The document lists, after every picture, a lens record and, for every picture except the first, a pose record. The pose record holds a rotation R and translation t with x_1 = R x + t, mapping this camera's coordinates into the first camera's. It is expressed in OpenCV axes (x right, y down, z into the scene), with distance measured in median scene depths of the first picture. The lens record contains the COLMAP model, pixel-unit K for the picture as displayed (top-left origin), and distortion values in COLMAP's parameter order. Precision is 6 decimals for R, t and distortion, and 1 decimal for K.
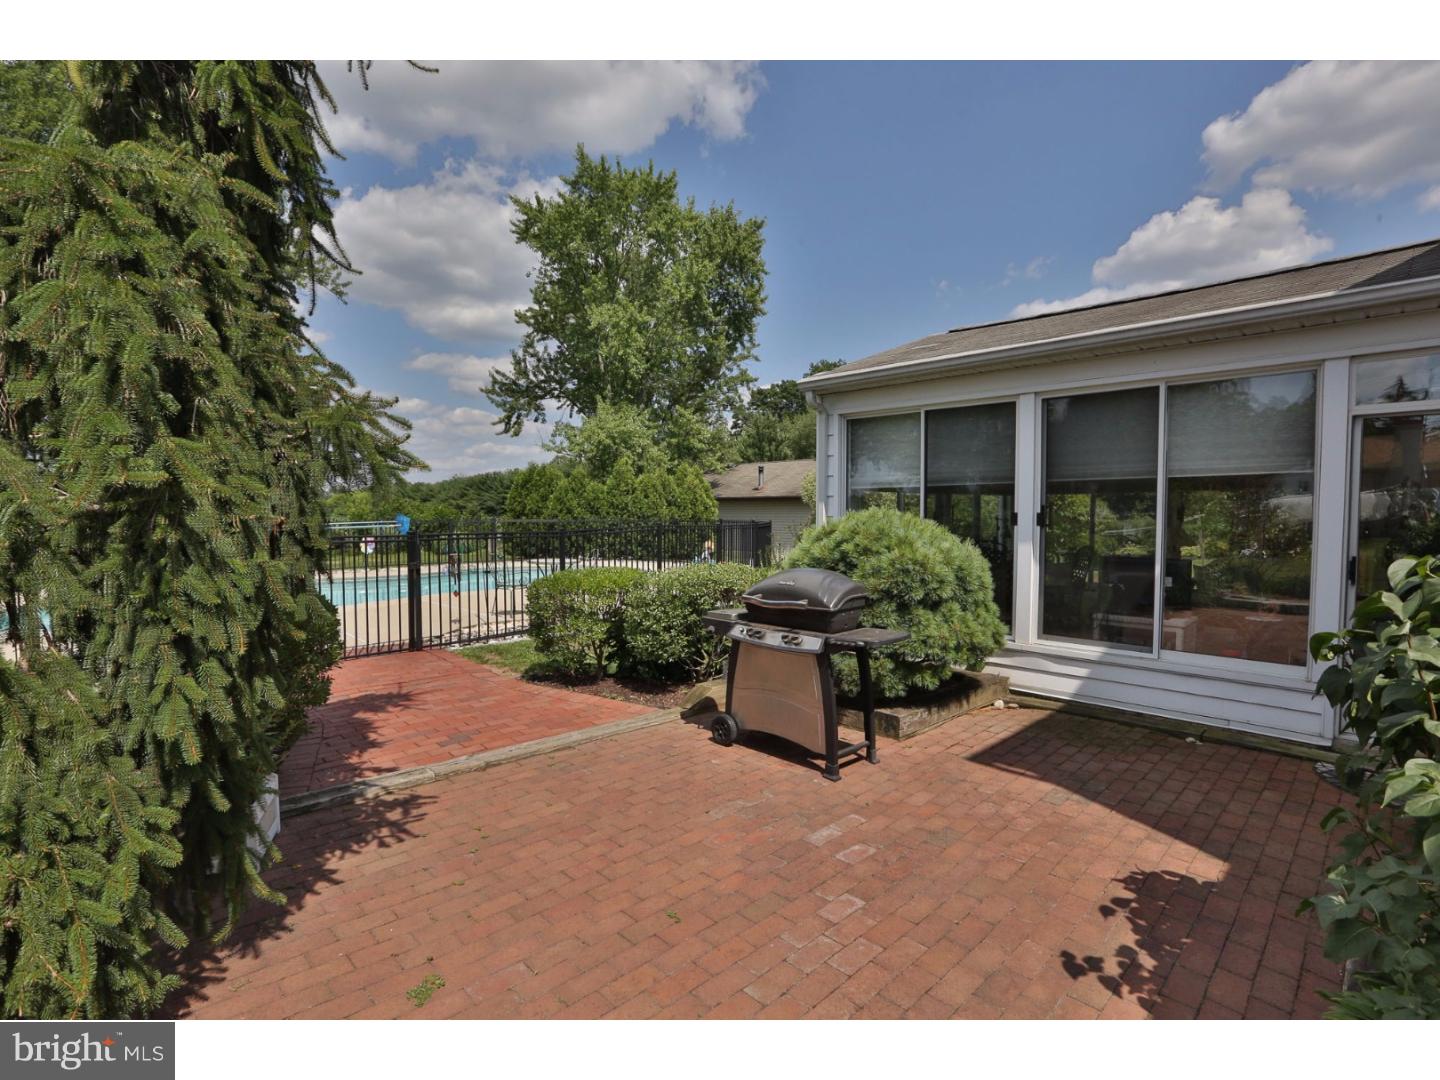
lens RADIAL K [[692.9, 0, 722.1], [0, 692.9, 541.5], [0, 0, 1]] dist [-0.047491, 0.012458]
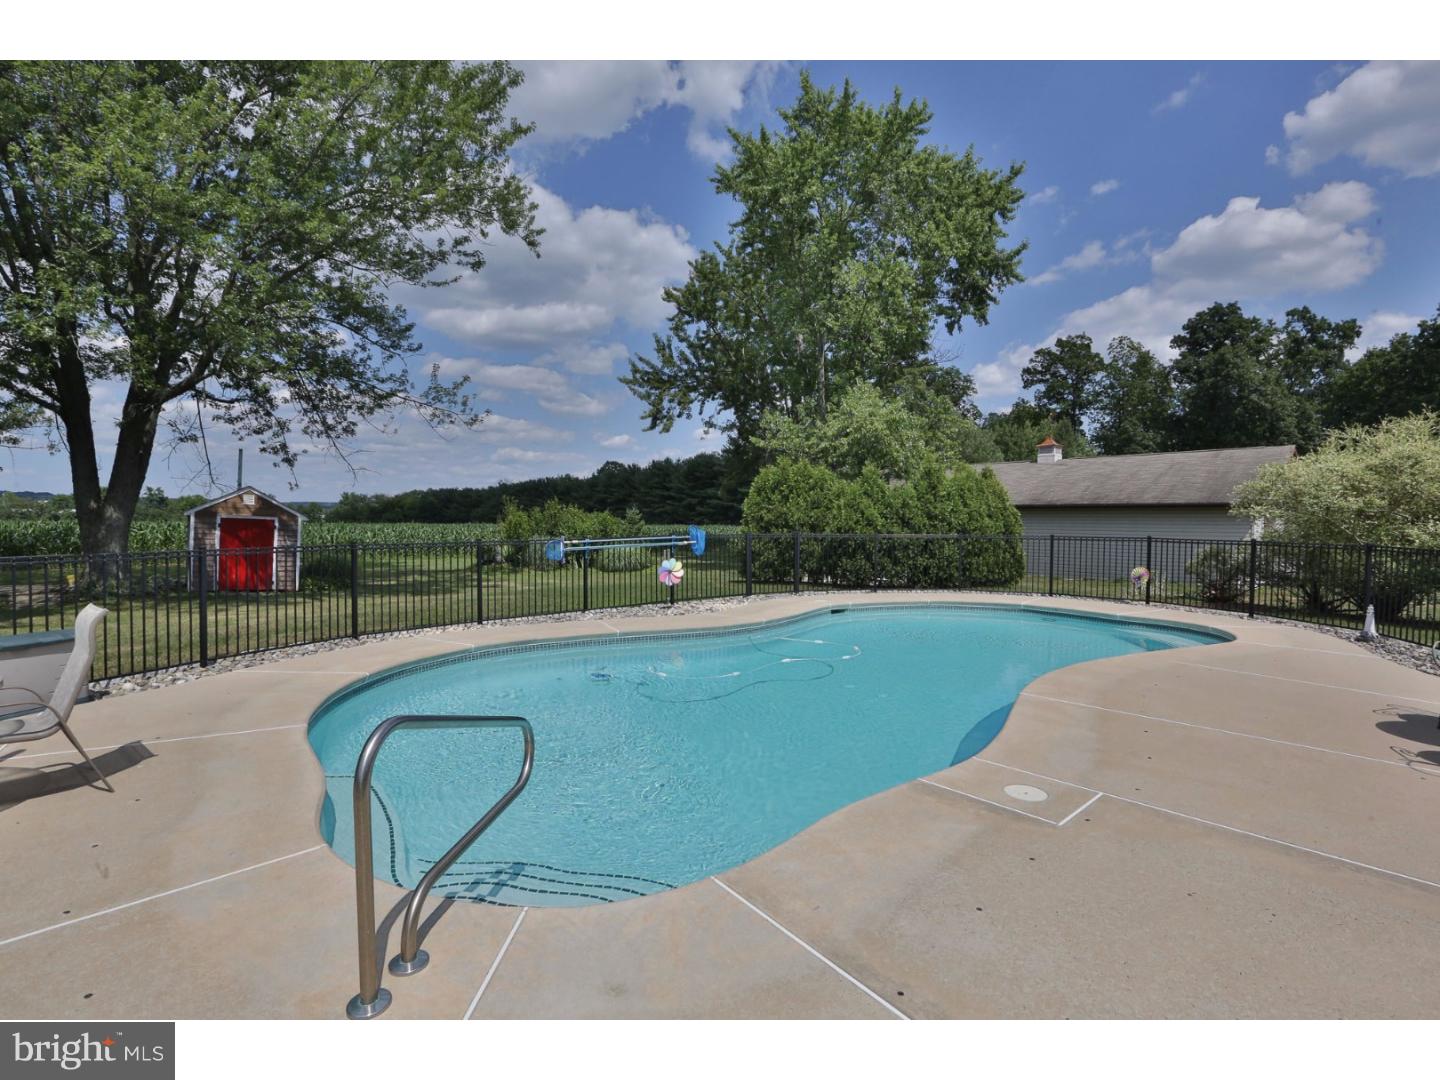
lens RADIAL K [[692.9, 0, 726.2], [0, 692.9, 537.0], [0, 0, 1]] dist [-0.047491, 0.012458]
pose [[0.999733, -0.000471, -0.023115, -0.323000], [0.000136, 0.999895, -0.014521, -0.016172], [0.023119, 0.014514, 0.999627, 0.224917]]
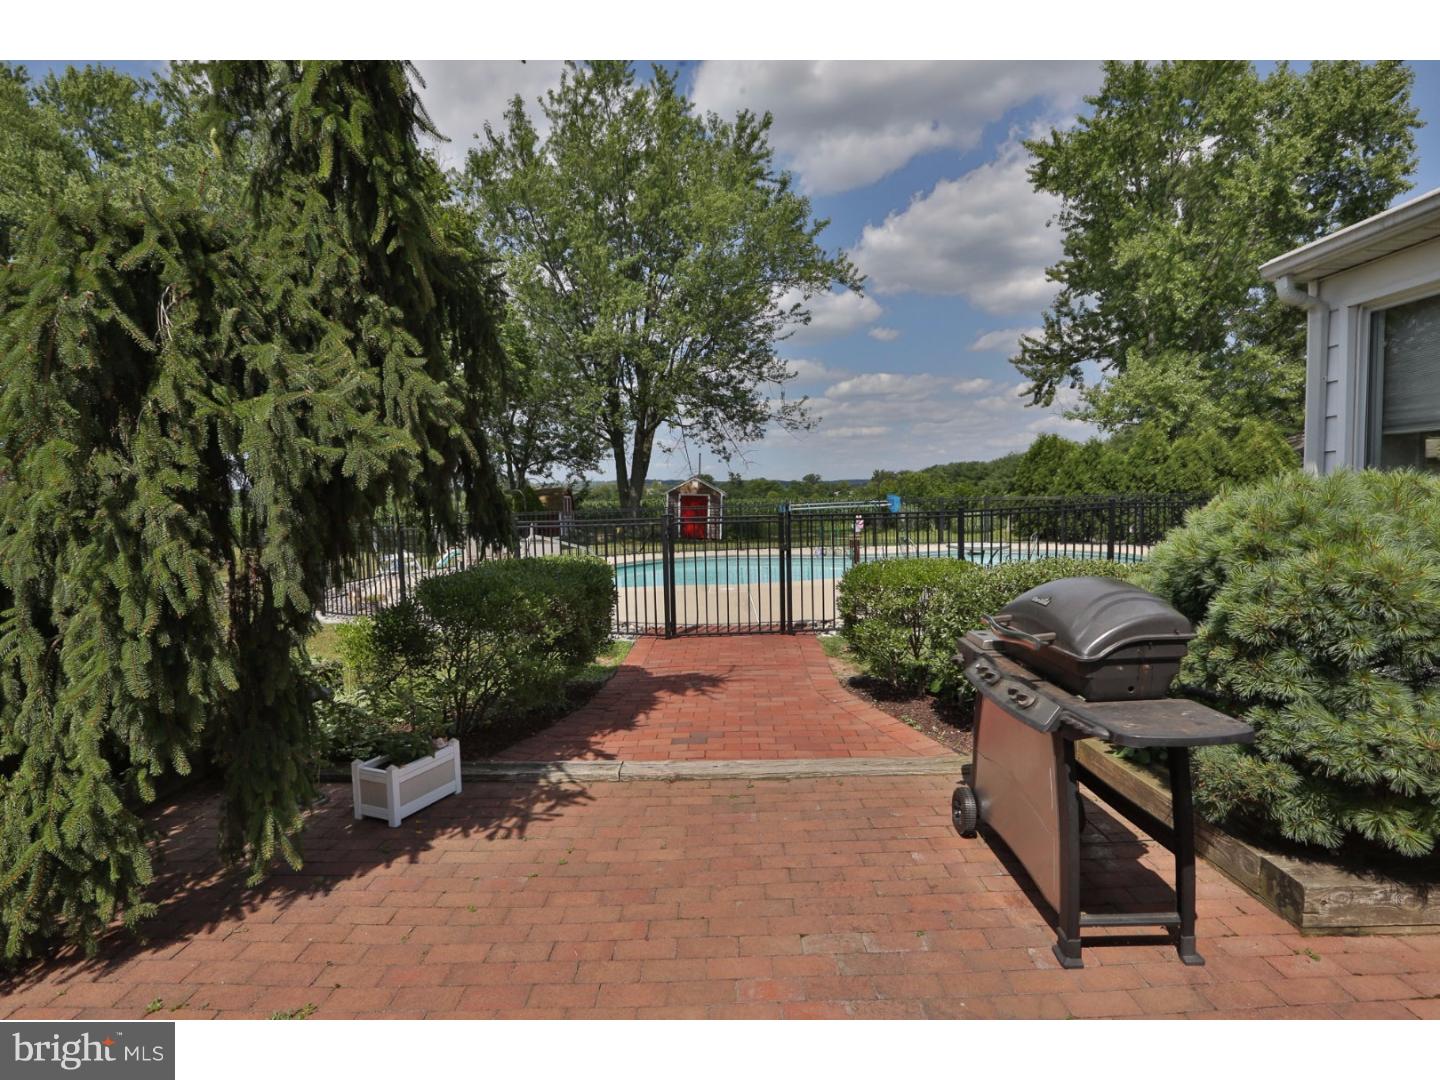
lens RADIAL K [[692.9, 0, 724.8], [0, 692.9, 545.3], [0, 0, 1]] dist [-0.047491, 0.012458]
pose [[0.717528, 0.029107, -0.695921, 0.053153], [-0.003637, 0.999269, 0.038045, -0.001613], [0.696520, -0.024767, 0.717110, 0.068257]]
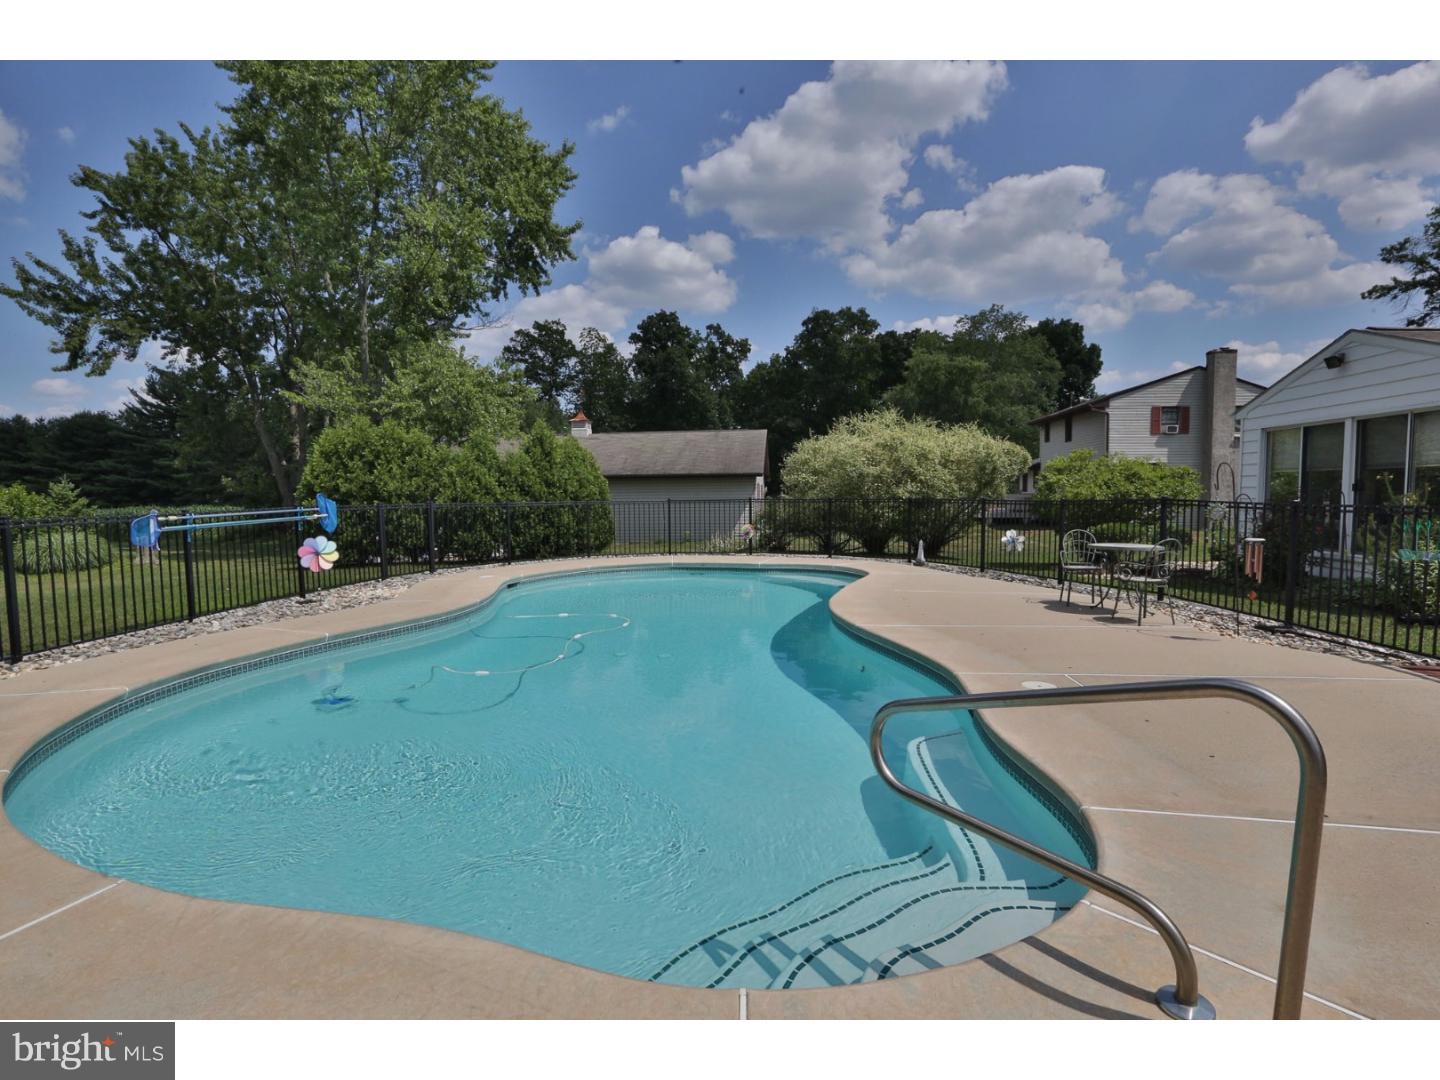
lens RADIAL K [[692.9, 0, 724.4], [0, 692.9, 538.4], [0, 0, 1]] dist [-0.047491, 0.012458]
pose [[0.745998, -0.056675, 0.663532, -0.454020], [0.042570, 0.998393, 0.037416, -0.011731], [-0.664586, 0.000334, 0.747212, 0.296509]]
